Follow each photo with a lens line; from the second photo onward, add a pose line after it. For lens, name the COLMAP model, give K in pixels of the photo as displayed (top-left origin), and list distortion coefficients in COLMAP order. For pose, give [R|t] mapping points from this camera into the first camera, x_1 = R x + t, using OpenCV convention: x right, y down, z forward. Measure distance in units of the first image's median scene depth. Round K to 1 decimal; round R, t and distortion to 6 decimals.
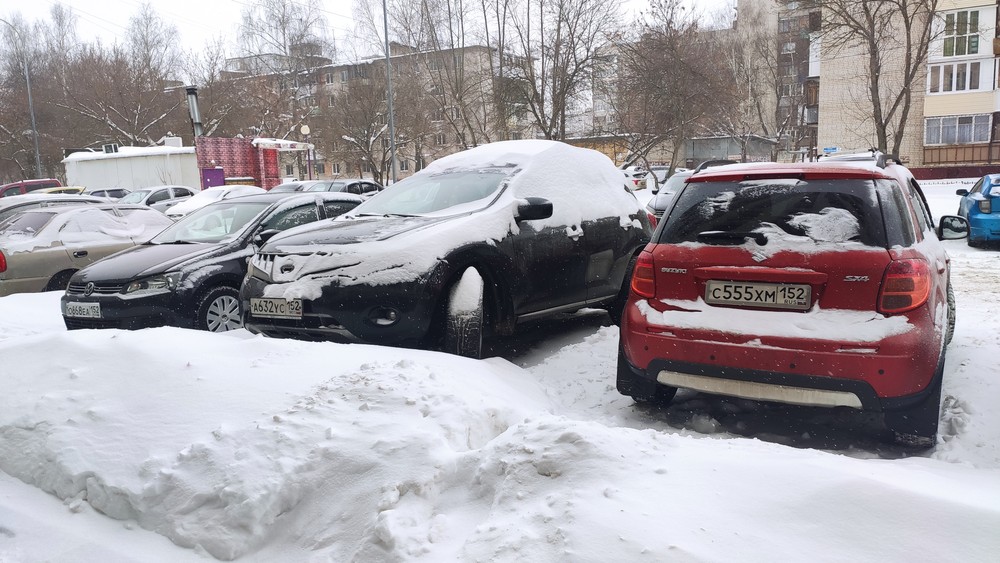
lens RADIAL K [[739.0, 0, 501.5], [0, 739.0, 282.5], [0, 0, 1]] dist [0.094820, -0.124098]
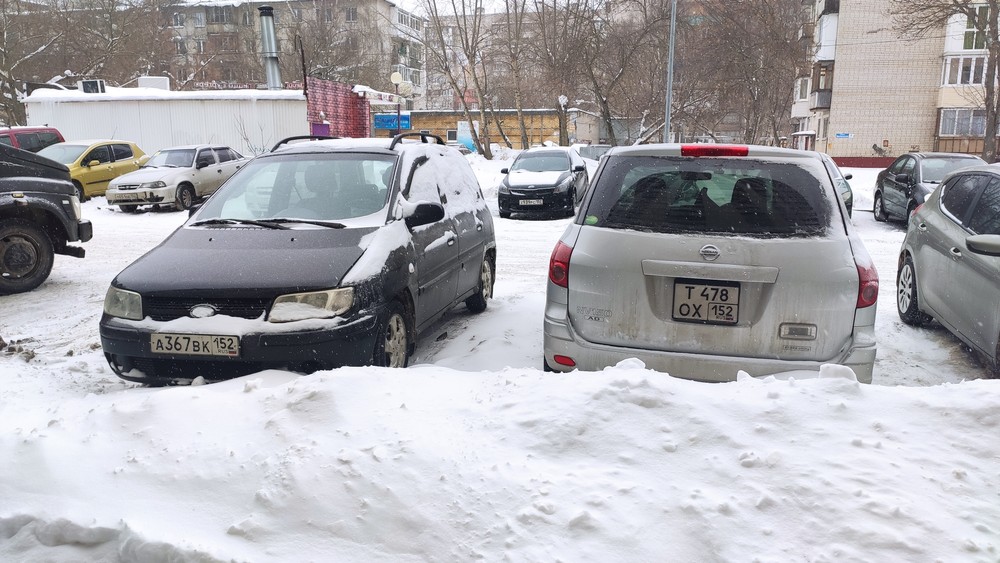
lens RADIAL K [[742.5, 0, 501.2], [0, 742.5, 278.1], [0, 0, 1]] dist [0.099682, -0.135350]
pose [[0.955634, -0.009833, 0.294393, -0.328607], [0.002377, 0.999668, 0.025672, -0.016970], [-0.294547, -0.023833, 0.955340, 0.198330]]
